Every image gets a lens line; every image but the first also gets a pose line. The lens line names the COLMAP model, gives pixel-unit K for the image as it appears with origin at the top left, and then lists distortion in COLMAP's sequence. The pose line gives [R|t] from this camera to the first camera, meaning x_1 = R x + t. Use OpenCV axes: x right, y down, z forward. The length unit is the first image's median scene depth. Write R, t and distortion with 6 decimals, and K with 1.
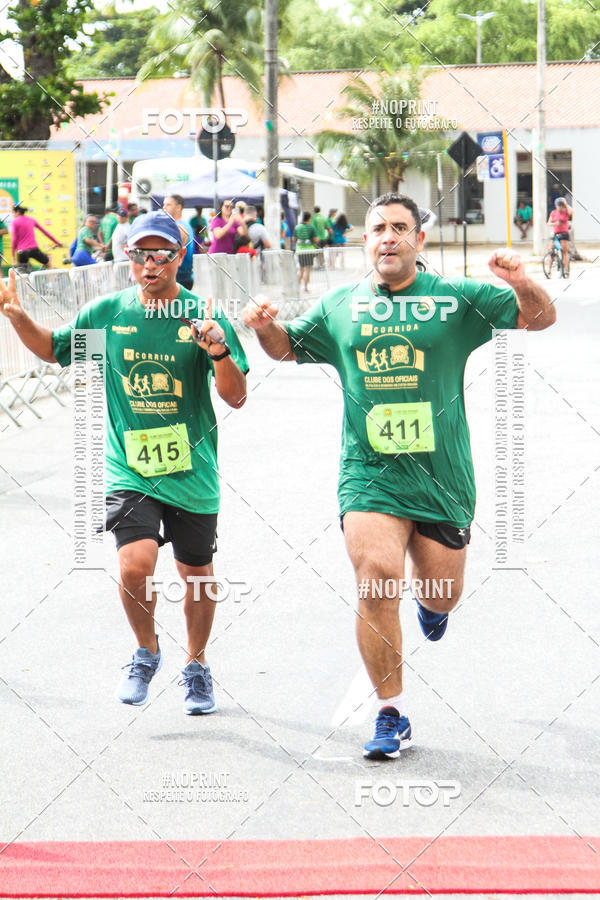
lens RADIAL K [[5367.8, 0, 300.0], [0, 5367.8, 450.0], [0, 0, 1]] dist [0.943929, 13.131135]
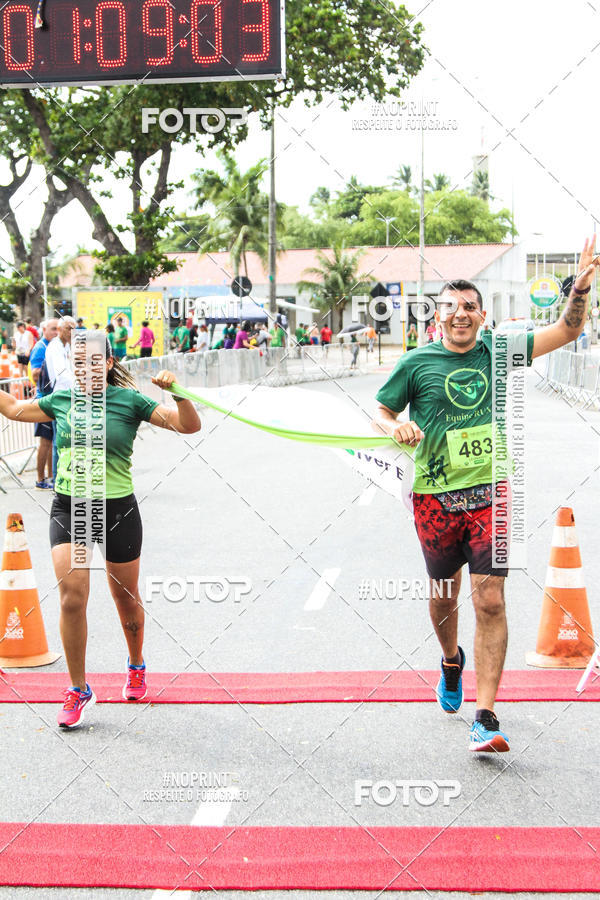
lens RADIAL K [[3759.6, 0, 310.0], [0, 3759.6, 334.5], [0, 0, 1]] dist [1.160591, -7.303896]
pose [[0.999949, 0.005967, 0.008143, -0.002808], [-0.005560, 0.998778, -0.049109, 0.020243], [-0.008426, 0.049061, 0.998760, -0.256038]]
